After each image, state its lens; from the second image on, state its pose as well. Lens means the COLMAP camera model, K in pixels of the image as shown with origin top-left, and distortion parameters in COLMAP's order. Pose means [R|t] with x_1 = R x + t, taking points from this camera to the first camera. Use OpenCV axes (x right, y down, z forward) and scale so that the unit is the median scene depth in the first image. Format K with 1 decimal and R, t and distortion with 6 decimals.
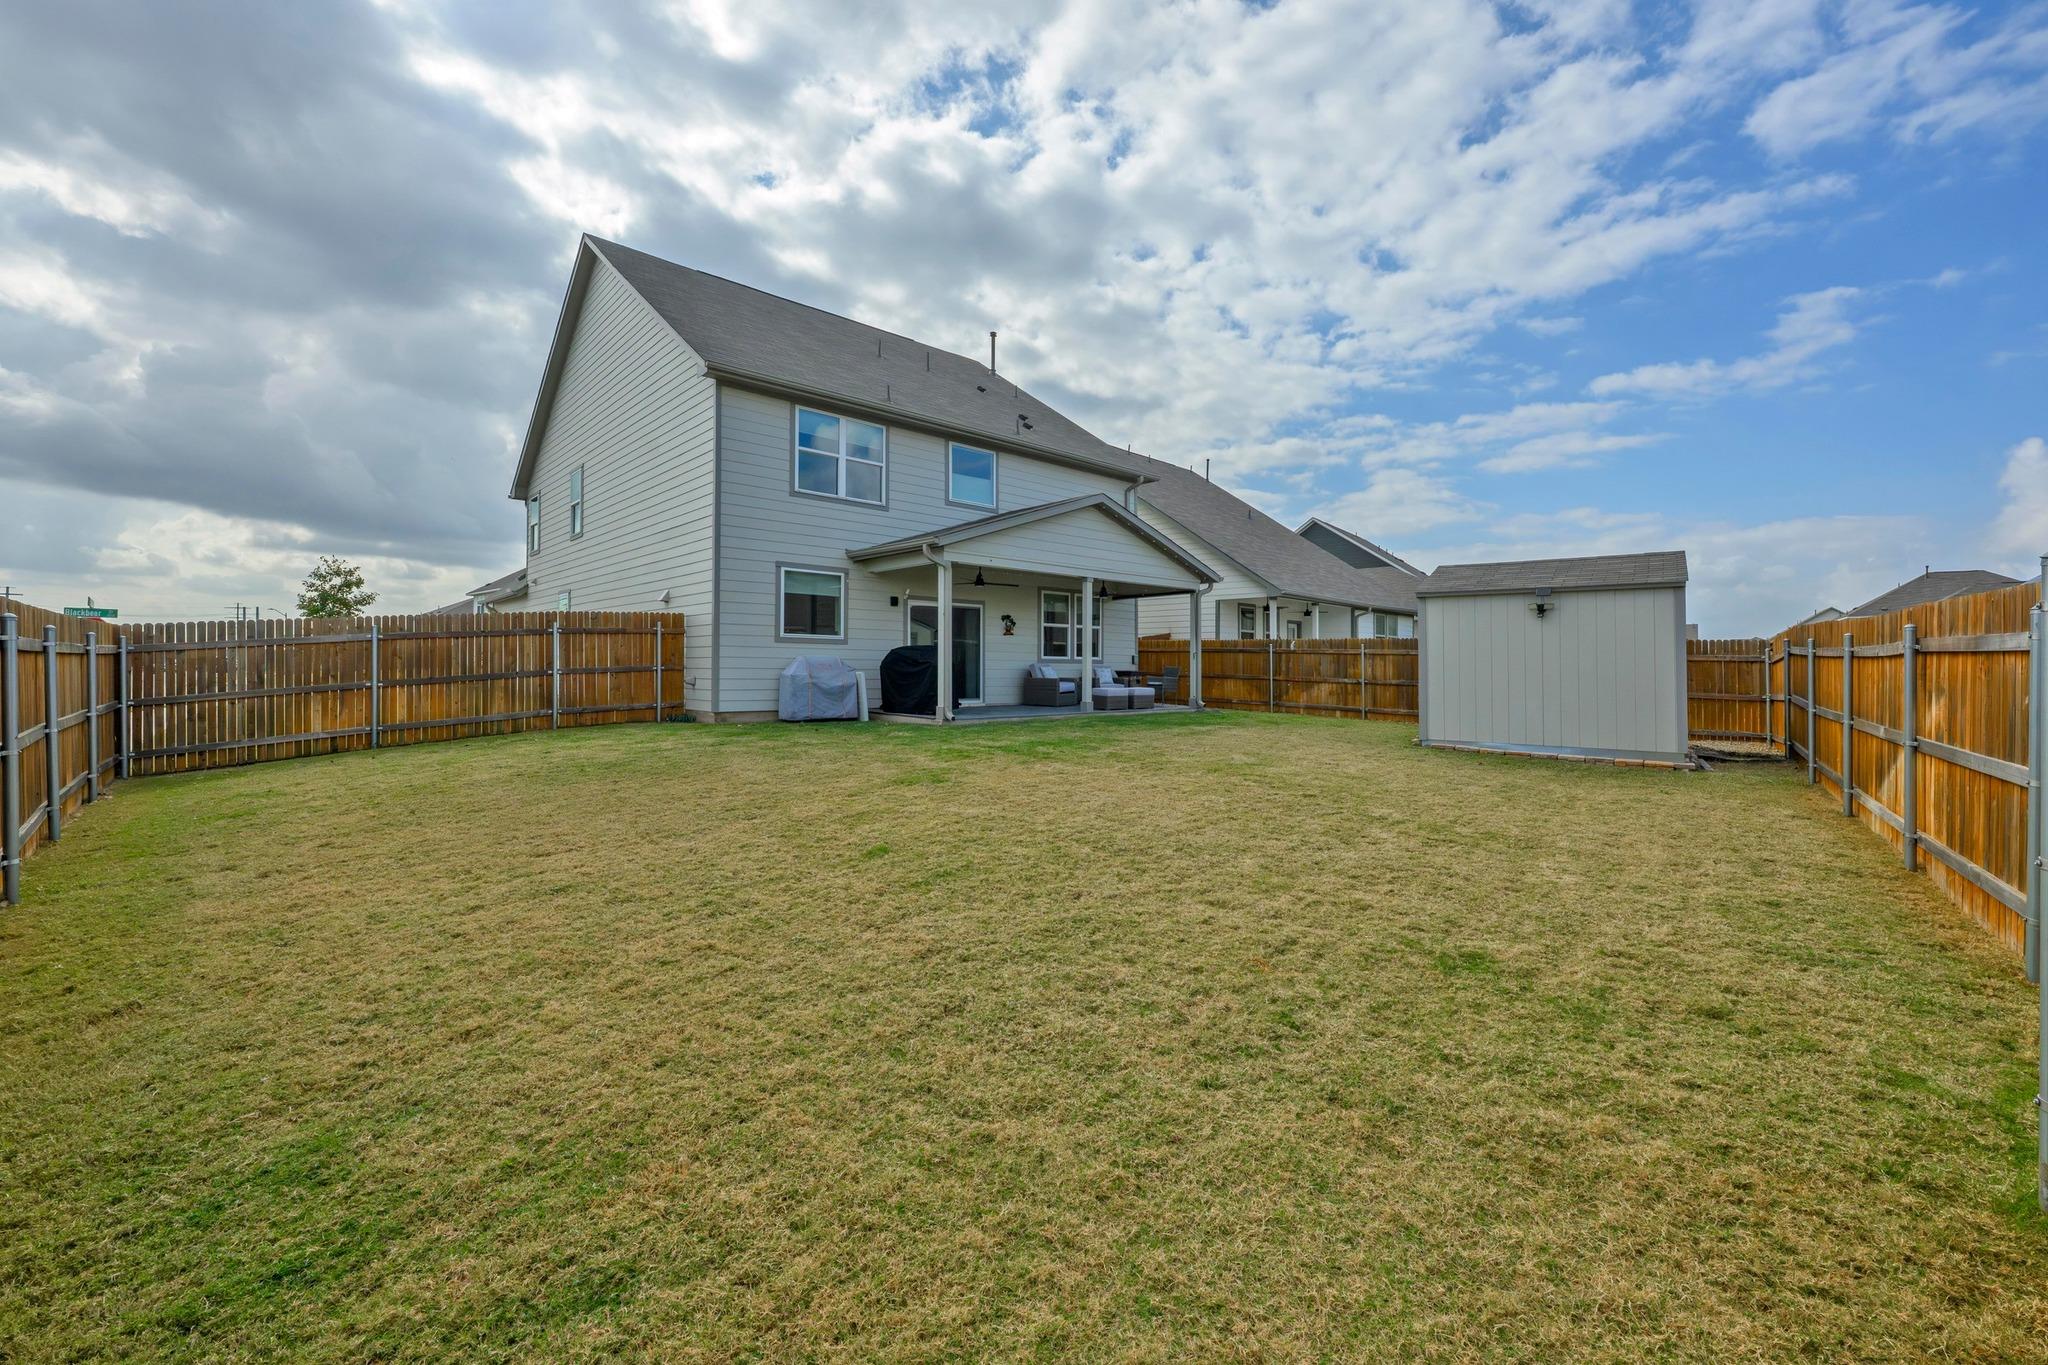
lens RADIAL K [[819.5, 0, 1019.5], [0, 819.5, 679.8], [0, 0, 1]] dist [0.000594, 0.000149]
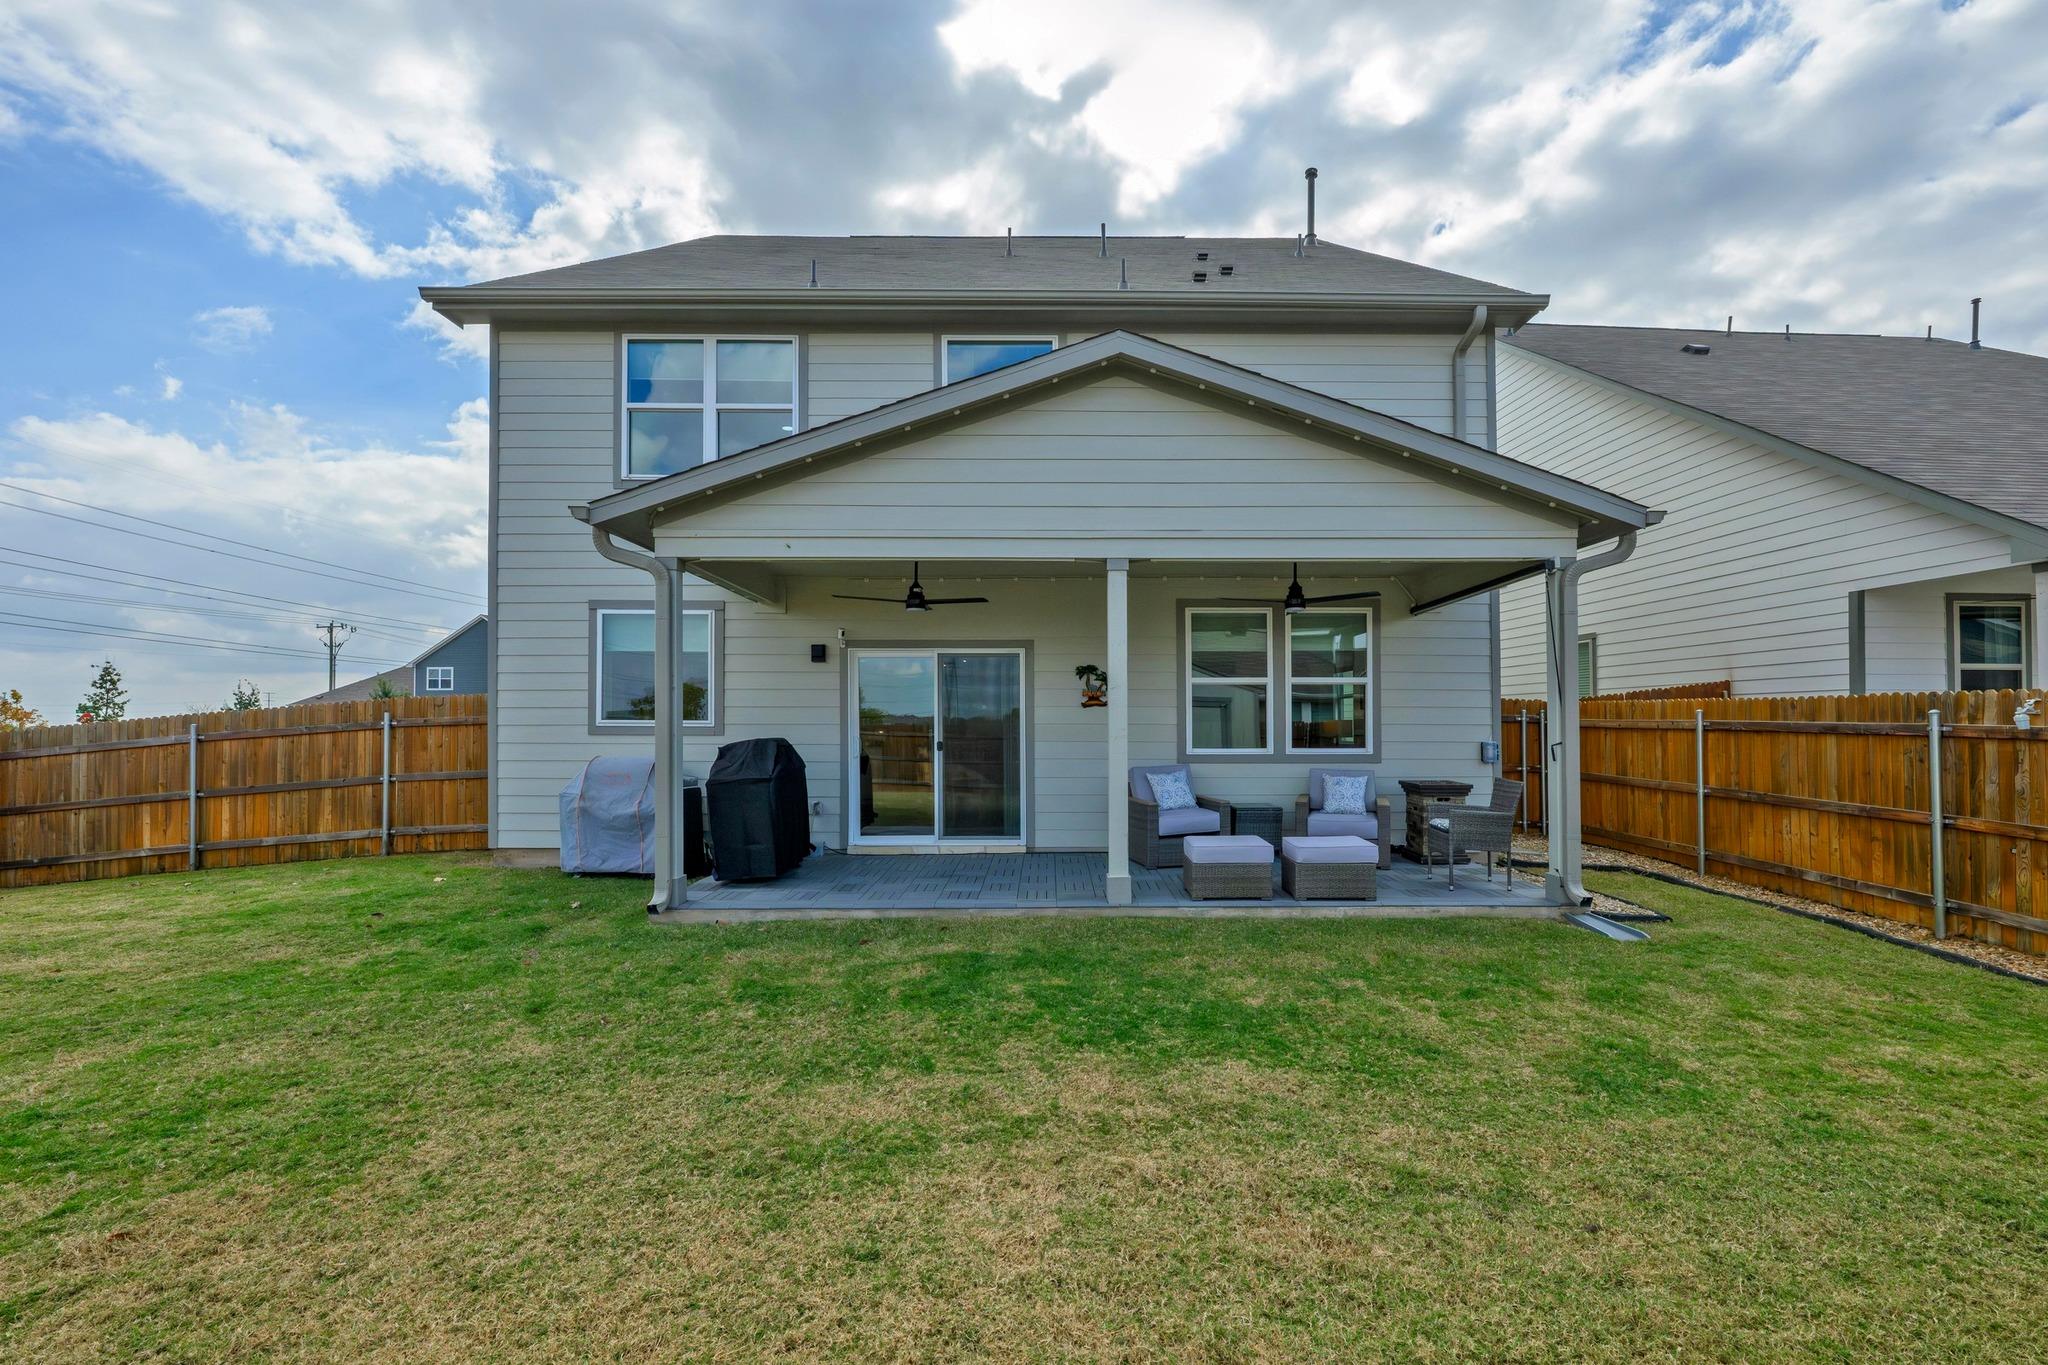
lens RADIAL K [[819.5, 0, 1034.9], [0, 819.5, 753.0], [0, 0, 1]] dist [0.000594, 0.000149]
pose [[0.752459, 0.009308, -0.658574, 0.287702], [-0.002448, 0.999933, 0.011336, -0.033103], [0.658635, -0.006917, 0.752431, 0.623771]]
